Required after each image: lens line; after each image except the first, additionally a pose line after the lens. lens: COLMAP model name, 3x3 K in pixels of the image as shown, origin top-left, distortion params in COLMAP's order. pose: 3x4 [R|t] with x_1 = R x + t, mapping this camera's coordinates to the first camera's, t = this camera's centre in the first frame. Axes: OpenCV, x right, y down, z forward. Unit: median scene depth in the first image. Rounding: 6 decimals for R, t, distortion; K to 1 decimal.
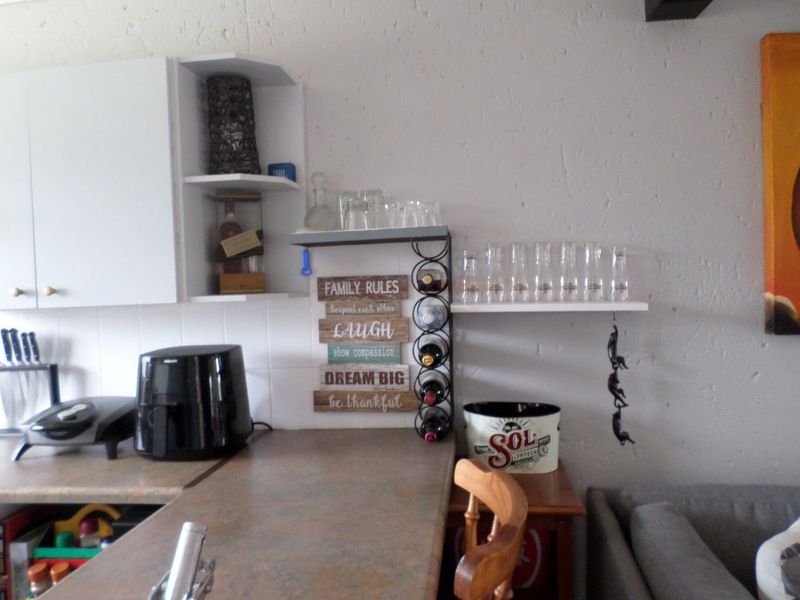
lens RADIAL K [[612.2, 0, 404.1], [0, 612.2, 298.3], [0, 0, 1]] dist [0.011438, -0.039674]
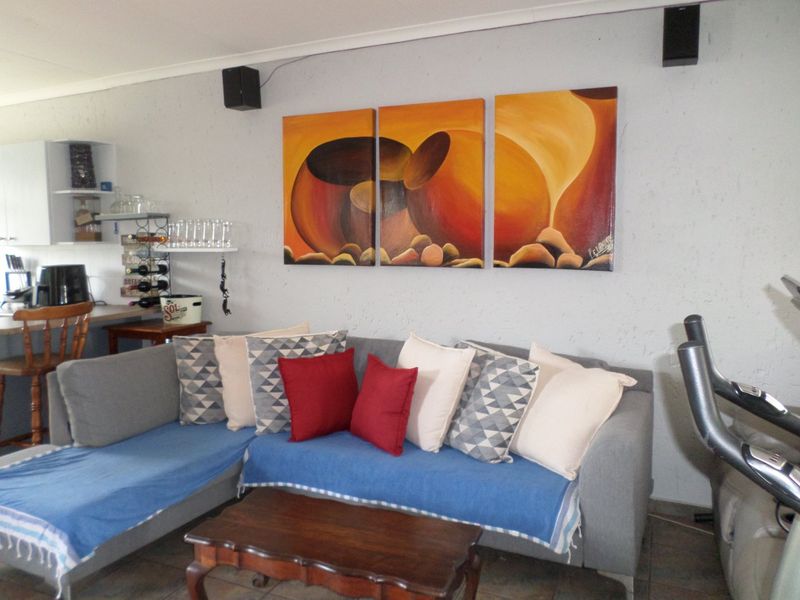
lens RADIAL K [[612.2, 0, 402.5], [0, 612.2, 298.6], [0, 0, 1]] dist [0.011438, -0.039674]
pose [[0.958235, 0.040179, -0.283145, 1.511390], [-0.019695, 0.997002, 0.074825, 0.010028], [0.285303, -0.066123, 0.956154, -0.843851]]
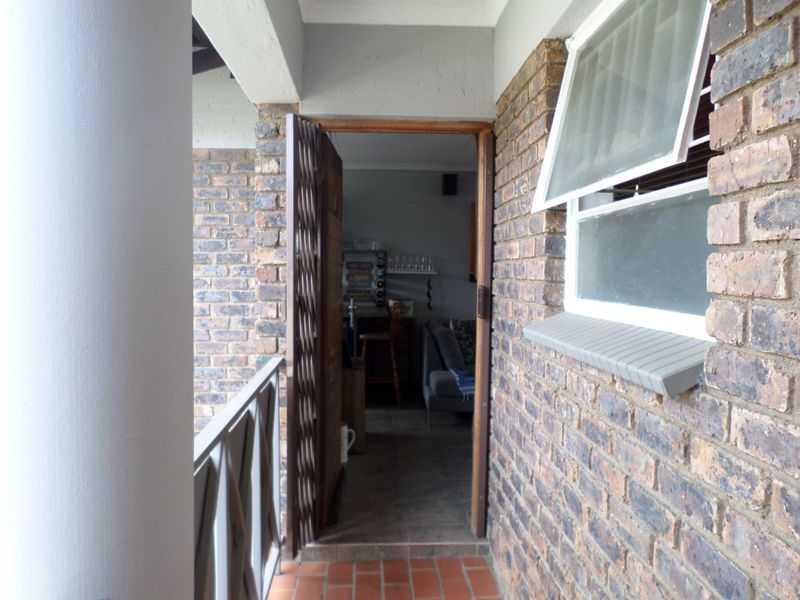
lens RADIAL K [[612.2, 0, 401.7], [0, 612.2, 301.1], [0, 0, 1]] dist [0.011438, -0.039674]
pose [[0.983201, 0.031073, 0.179860, -0.467572], [-0.034927, 0.999222, 0.018296, 0.116950], [-0.179152, -0.024271, 0.983522, -2.537443]]
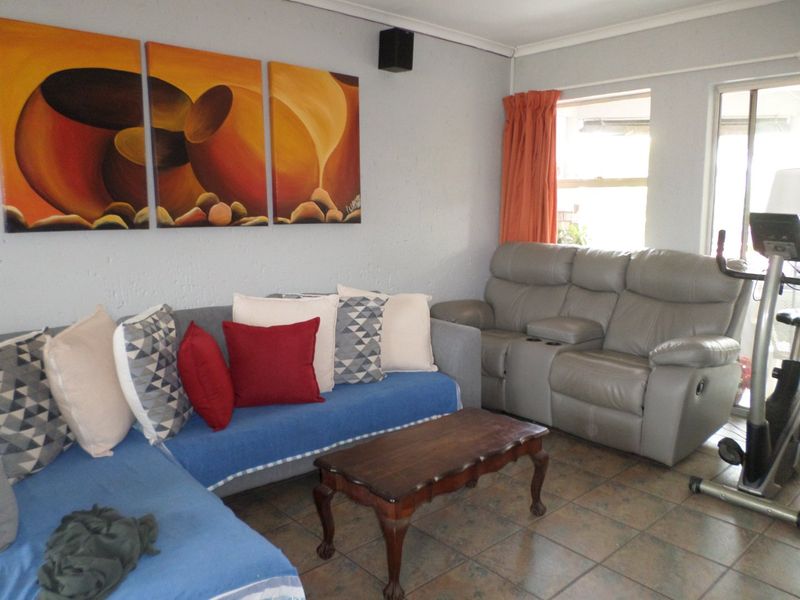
lens RADIAL K [[612.2, 0, 402.1], [0, 612.2, 297.9], [0, 0, 1]] dist [0.011438, -0.039674]
pose [[0.666033, -0.102881, 0.738794, 0.134594], [0.007875, 0.991357, 0.130952, 0.027862], [-0.745881, -0.081401, 0.661087, -0.641995]]
